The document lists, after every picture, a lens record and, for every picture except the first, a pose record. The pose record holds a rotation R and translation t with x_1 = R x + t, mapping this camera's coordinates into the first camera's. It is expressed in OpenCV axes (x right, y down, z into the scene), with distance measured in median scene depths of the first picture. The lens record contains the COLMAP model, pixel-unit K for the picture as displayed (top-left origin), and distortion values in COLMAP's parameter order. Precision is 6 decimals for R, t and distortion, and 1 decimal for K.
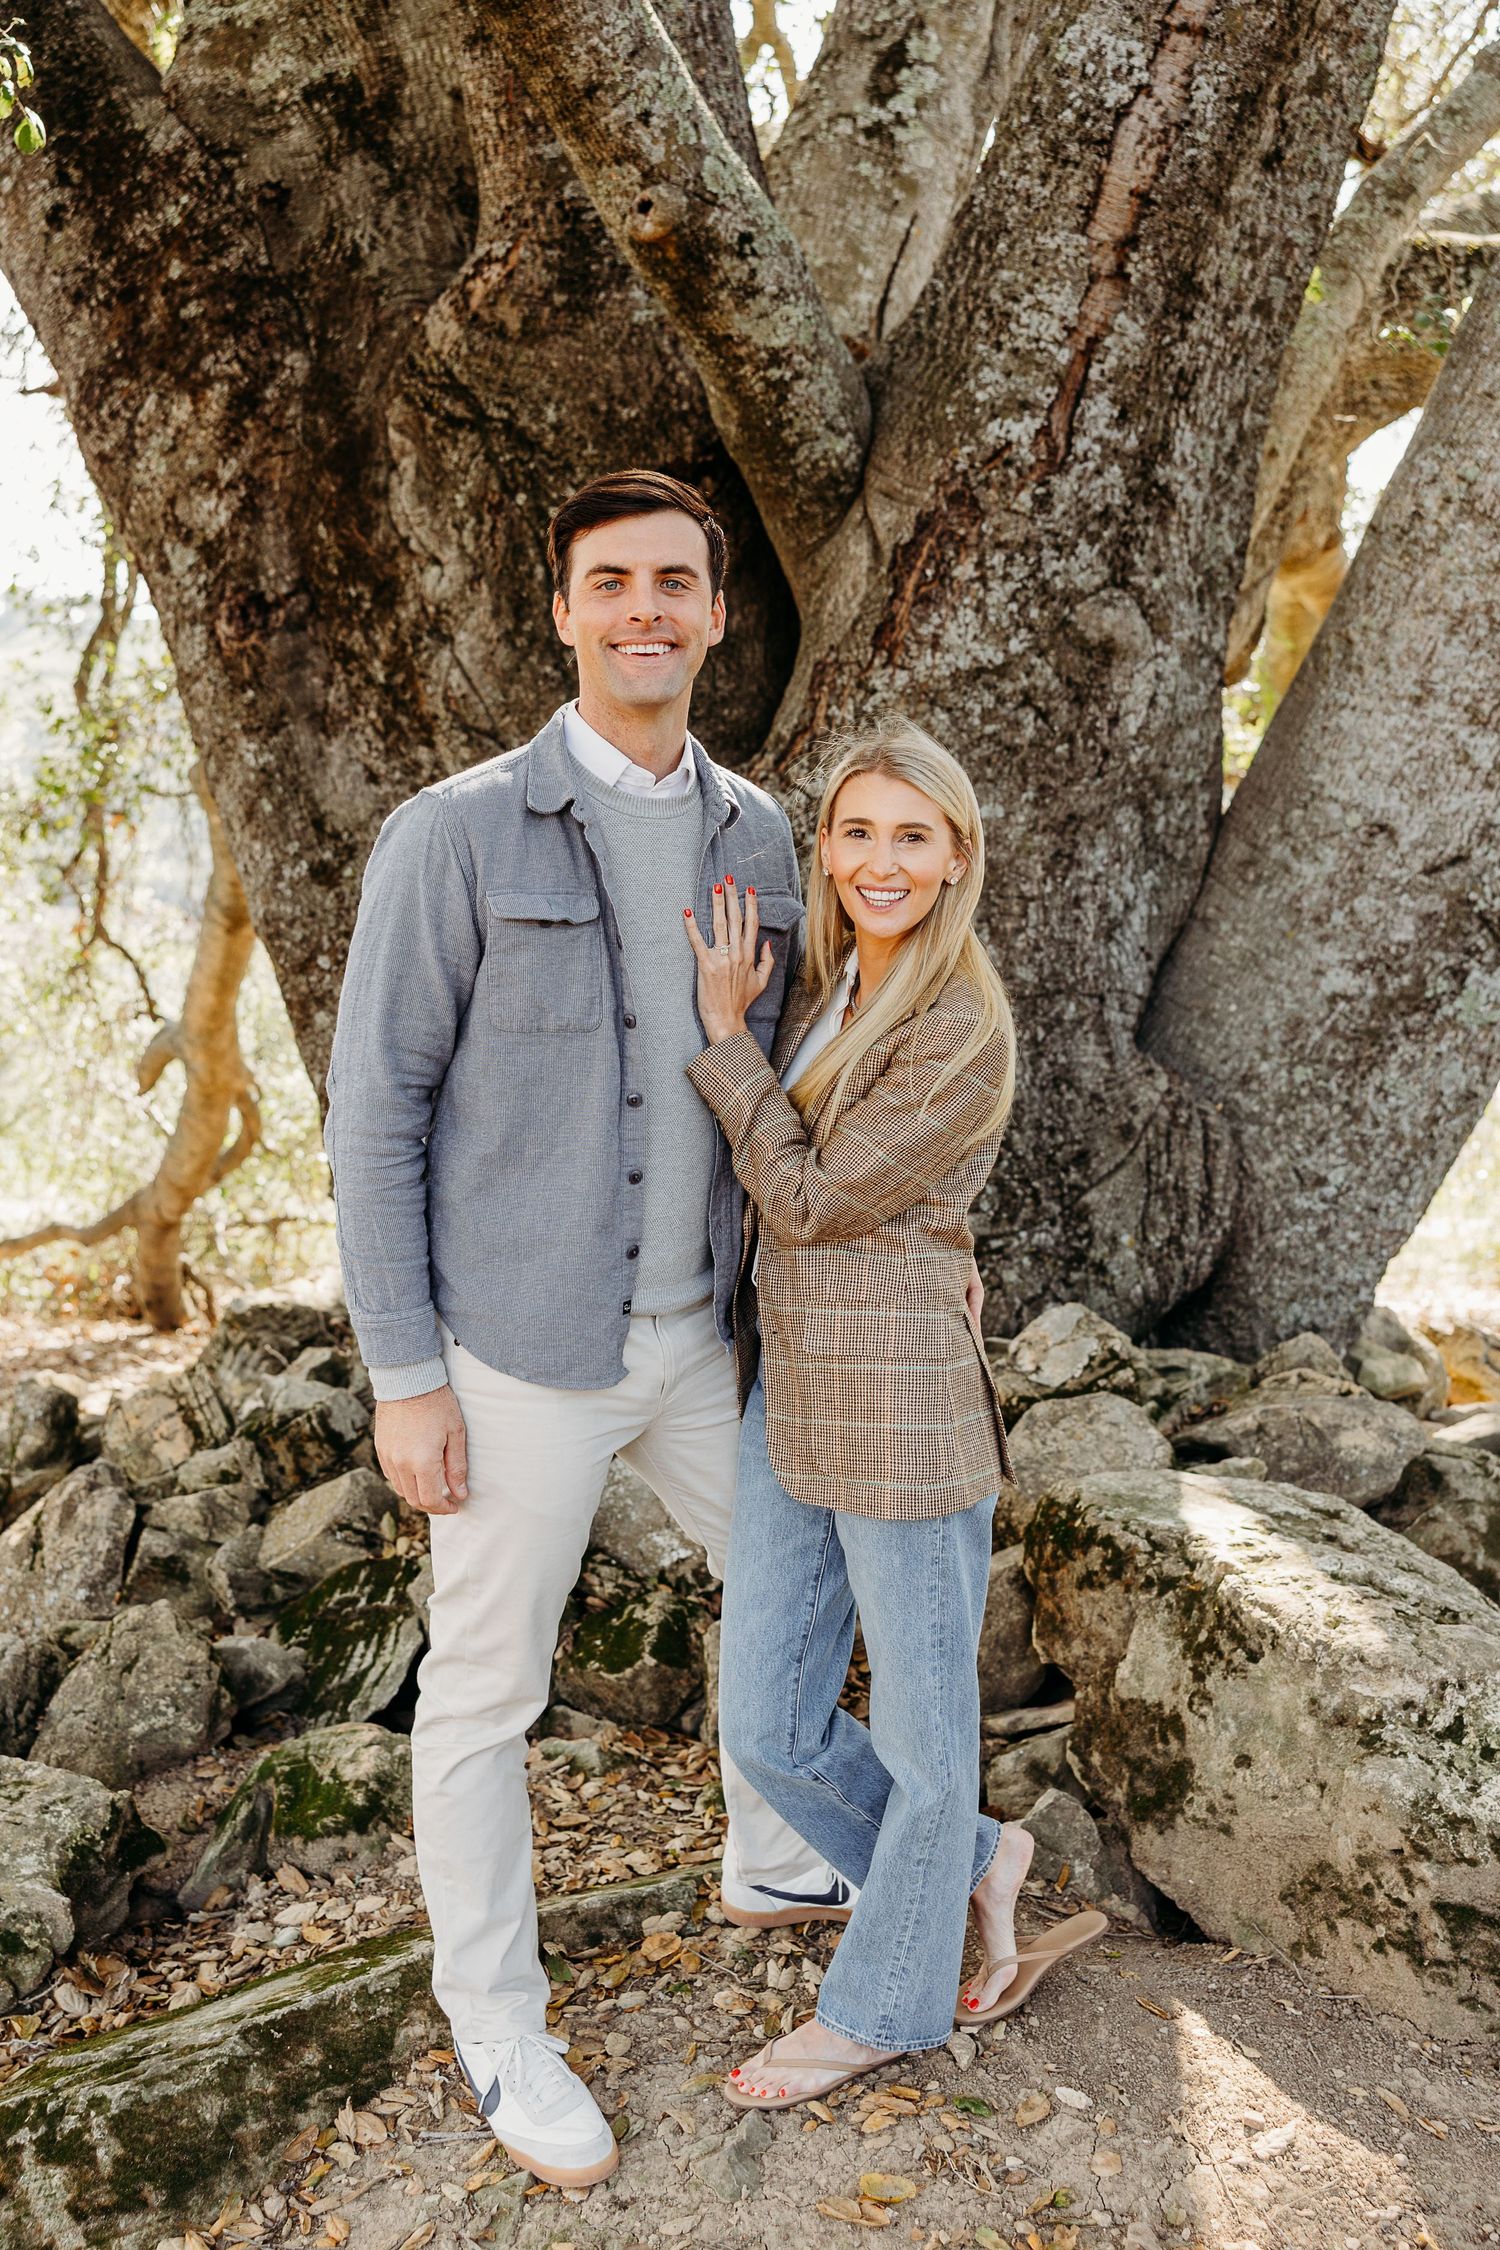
lens RADIAL K [[2160.1, 0, 732.0], [0, 2160.1, 1125.4], [0, 0, 1]] dist [0.007712, 0.017780]
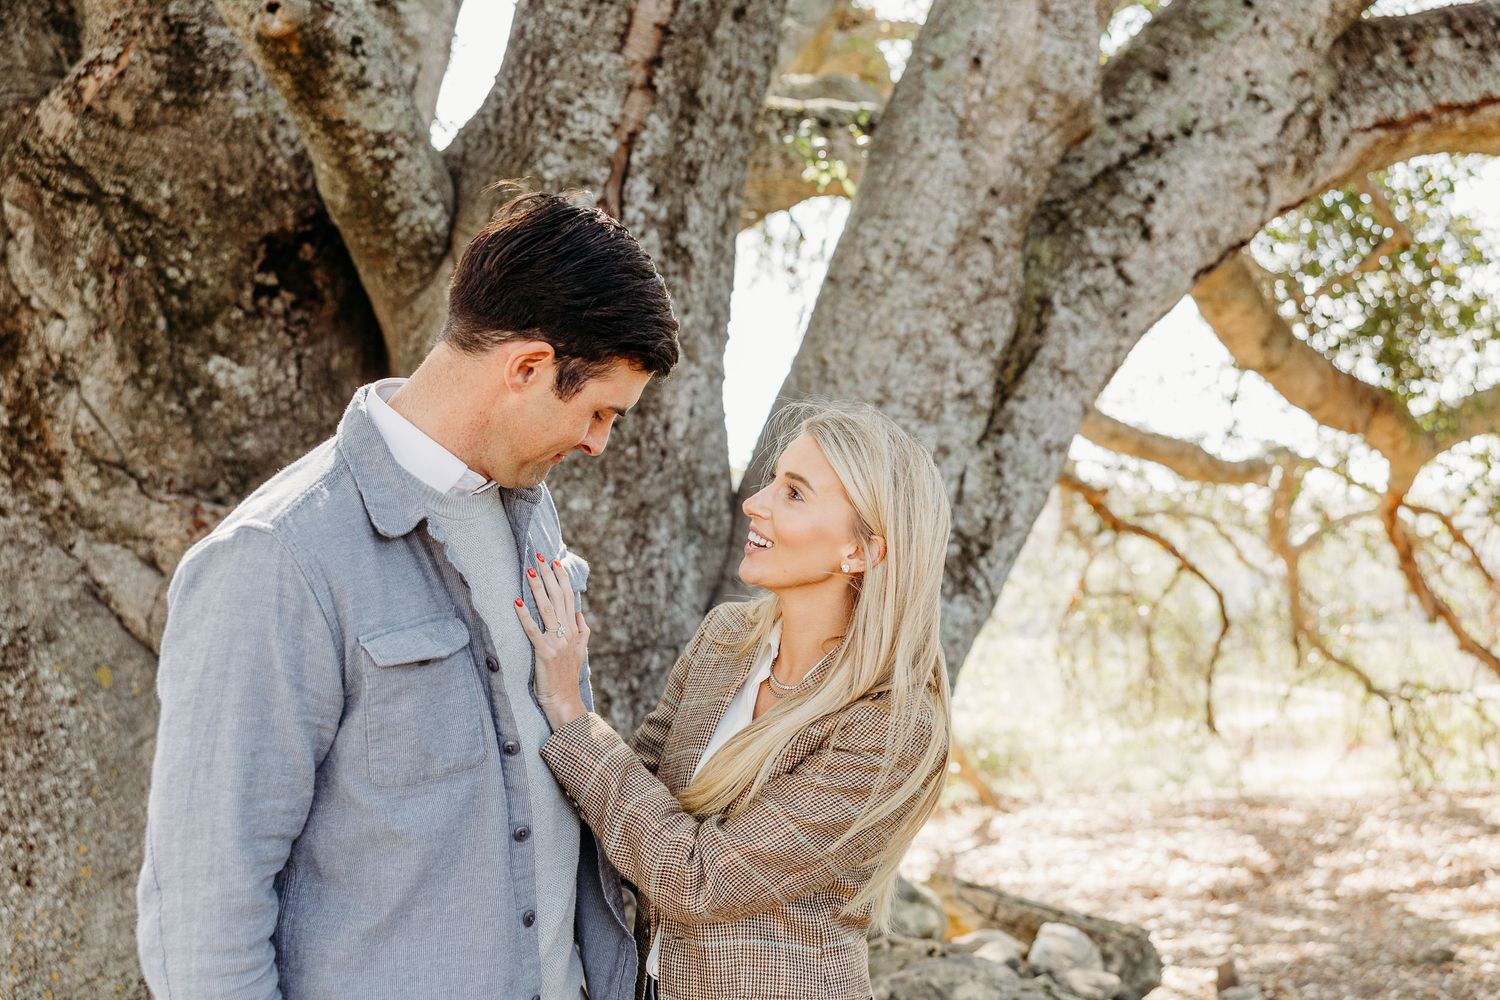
lens RADIAL K [[1513.3, 0, 752.6], [0, 1513.3, 490.7], [0, 0, 1]] dist [-0.000572, 0.027509]
pose [[0.932341, -0.058134, 0.356876, -0.090573], [0.115698, 0.983064, -0.142126, -0.020021], [-0.342570, 0.173800, 0.923277, 0.175581]]
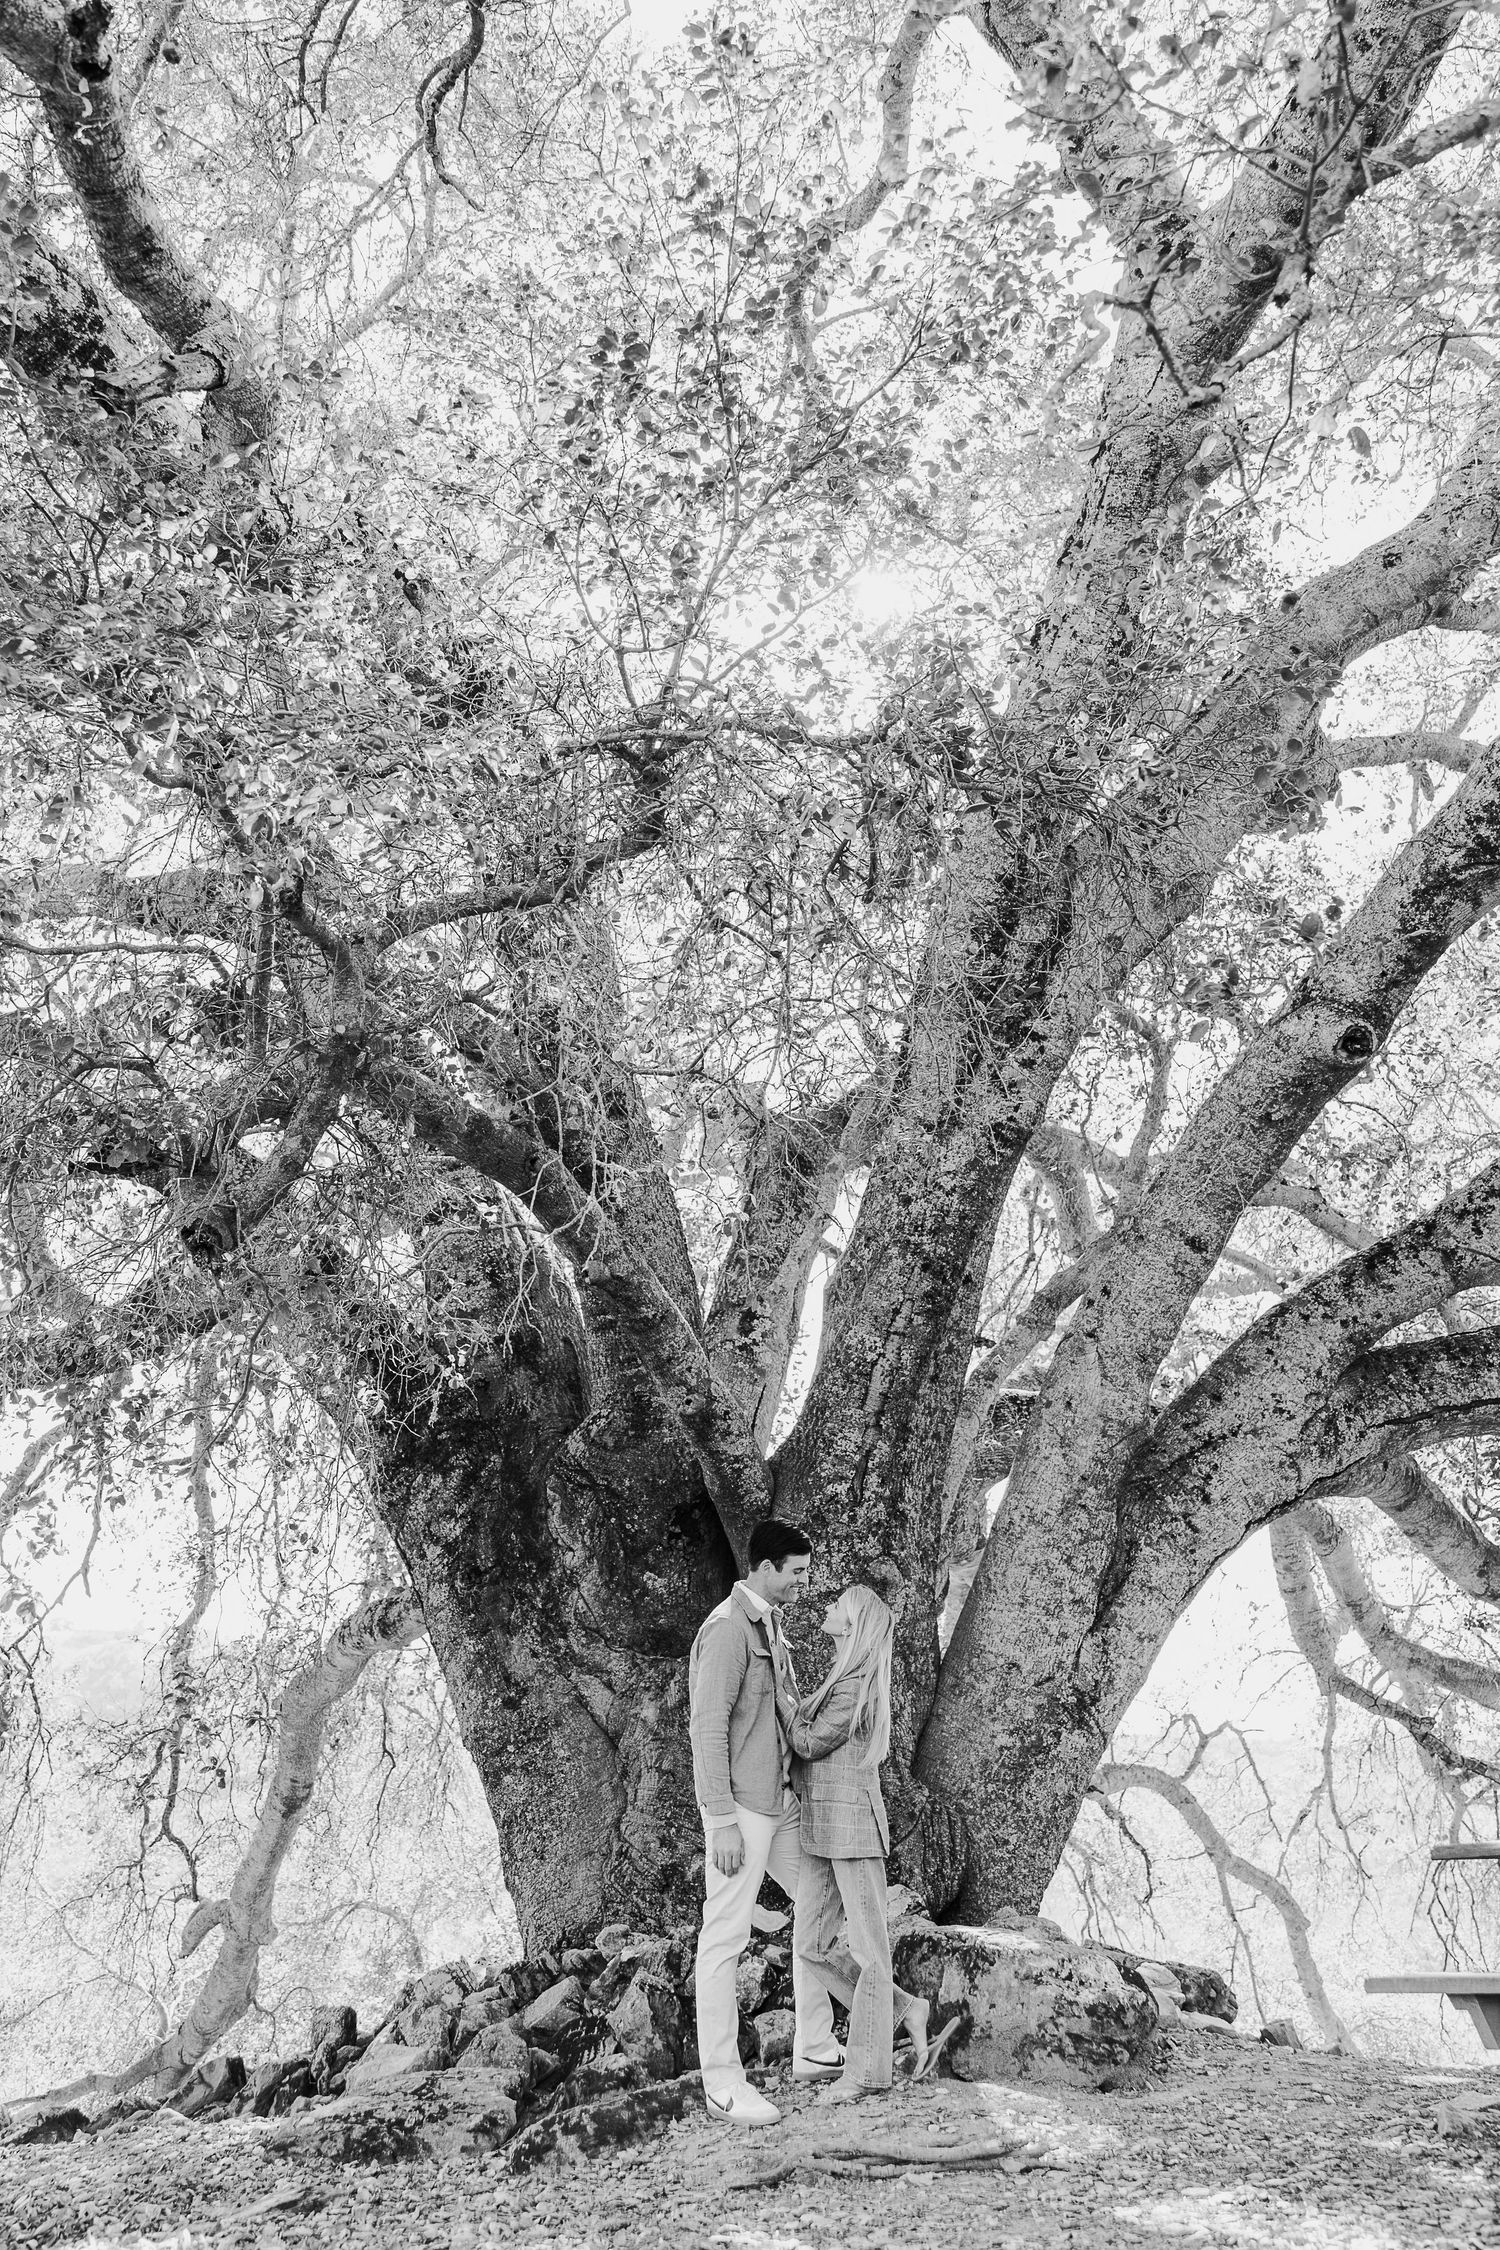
lens RADIAL K [[1769.5, 0, 750.0], [0, 1769.5, 1125.0], [0, 0, 1]] dist [0.008621, -0.003256]
pose [[0.991144, 0.018253, 0.131530, -0.207469], [0.047762, 0.875217, -0.481366, 0.233427], [-0.123903, 0.483385, 0.866595, -0.777345]]
